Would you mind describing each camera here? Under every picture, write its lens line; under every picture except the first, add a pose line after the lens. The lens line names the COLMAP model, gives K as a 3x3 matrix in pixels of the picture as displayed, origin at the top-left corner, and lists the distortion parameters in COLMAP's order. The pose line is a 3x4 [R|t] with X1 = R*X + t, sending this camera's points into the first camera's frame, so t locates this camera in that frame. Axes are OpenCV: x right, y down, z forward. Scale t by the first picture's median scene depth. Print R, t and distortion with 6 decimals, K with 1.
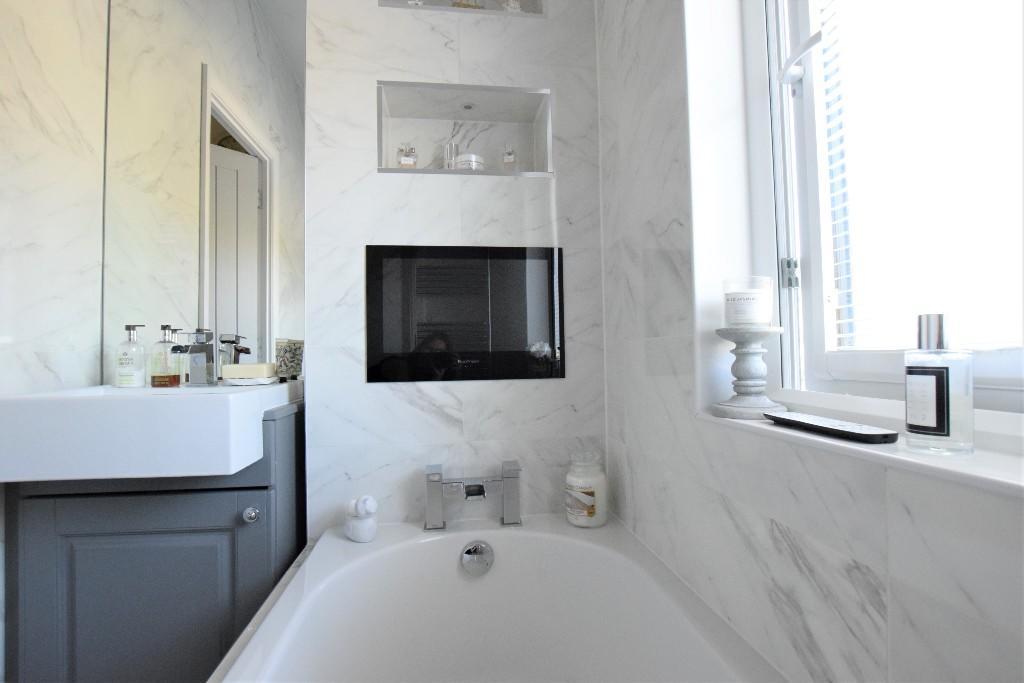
lens RADIAL K [[514.0, 0, 512.0], [0, 514.0, 341.5], [0, 0, 1]] dist [-0.001086, -0.000016]
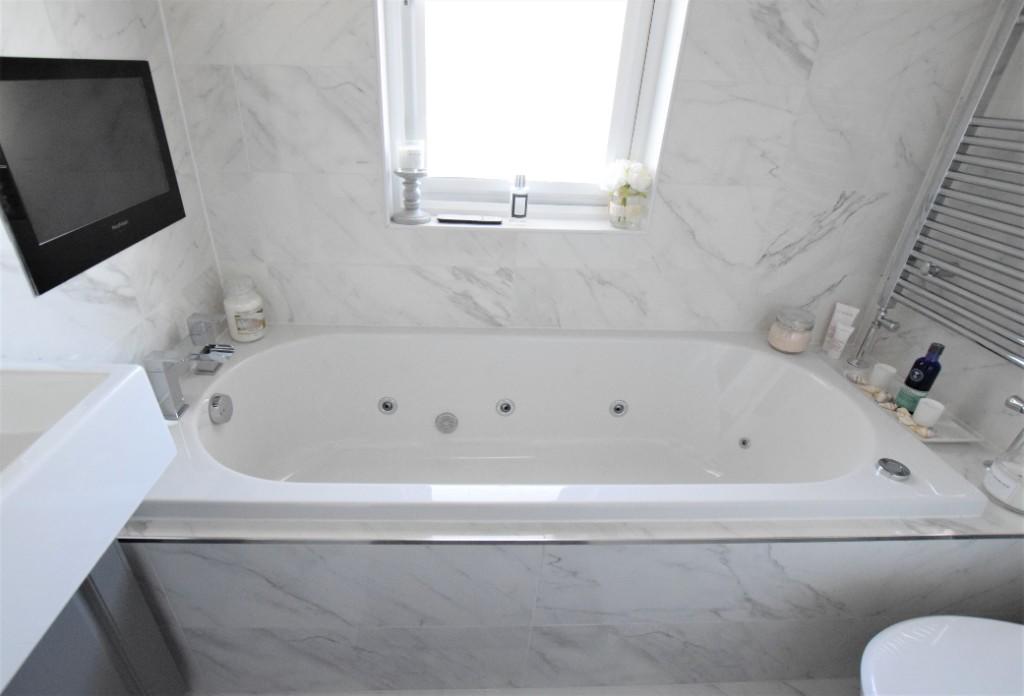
lens RADIAL K [[505.6, 0, 512.0], [0, 505.6, 348.0], [0, 0, 1]] dist [-0.001199, -0.000283]
pose [[0.058644, -0.465092, 0.883318, -1.340680], [-0.071453, 0.880615, 0.468413, -0.328248], [-0.995718, -0.090585, 0.018411, 0.590395]]
